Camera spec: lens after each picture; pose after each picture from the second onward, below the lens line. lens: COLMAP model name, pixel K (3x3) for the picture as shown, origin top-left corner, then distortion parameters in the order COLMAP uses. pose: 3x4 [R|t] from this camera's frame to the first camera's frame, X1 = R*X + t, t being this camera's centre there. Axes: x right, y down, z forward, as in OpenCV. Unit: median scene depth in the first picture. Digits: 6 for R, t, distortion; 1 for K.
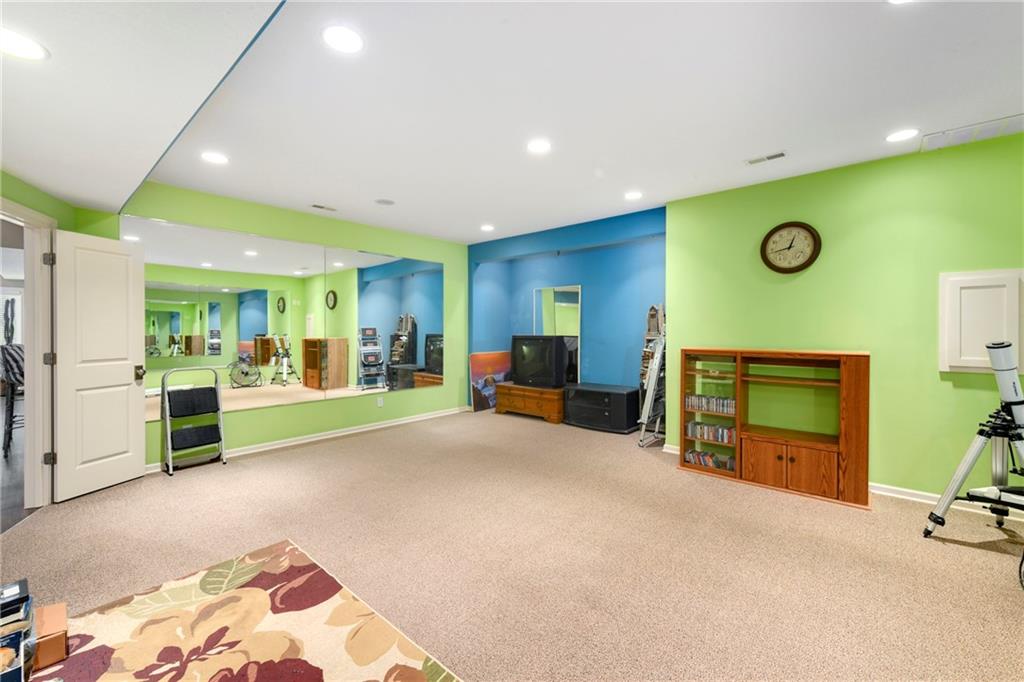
lens RADIAL K [[417.9, 0, 514.3], [0, 417.9, 326.3], [0, 0, 1]] dist [0.010683, -0.000080]
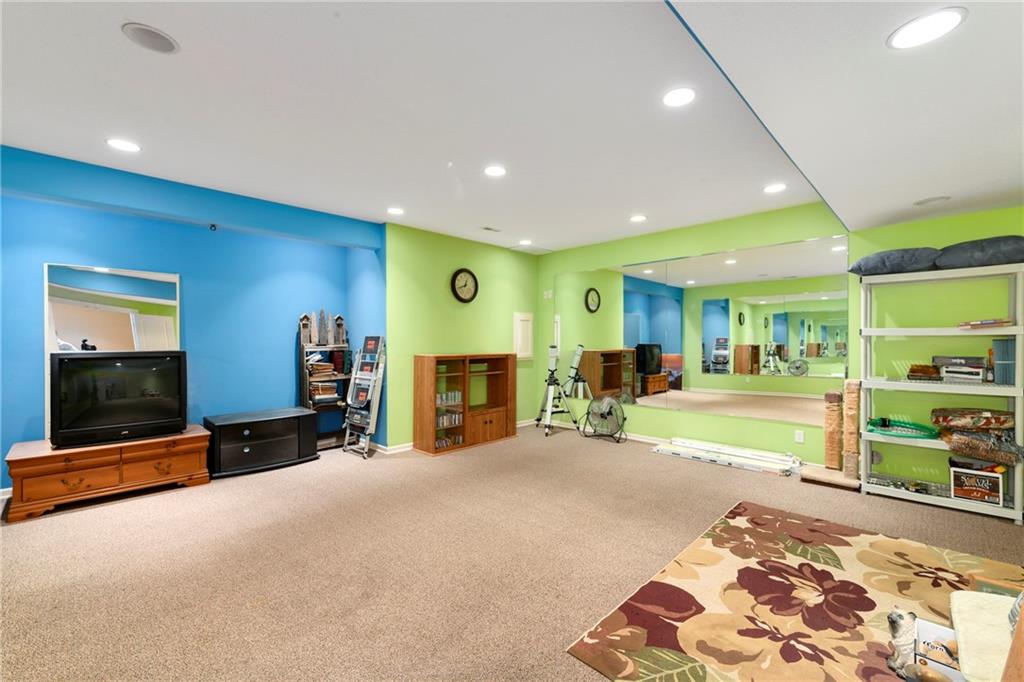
lens RADIAL K [[436.7, 0, 512.0], [0, 436.7, 341.0], [0, 0, 1]] dist [0.015274, -0.000066]
pose [[0.048316, 0.000074, 0.998832, -1.419300], [-0.005239, 0.999986, 0.000179, 0.013372], [-0.998818, -0.005242, 0.048316, 1.202035]]
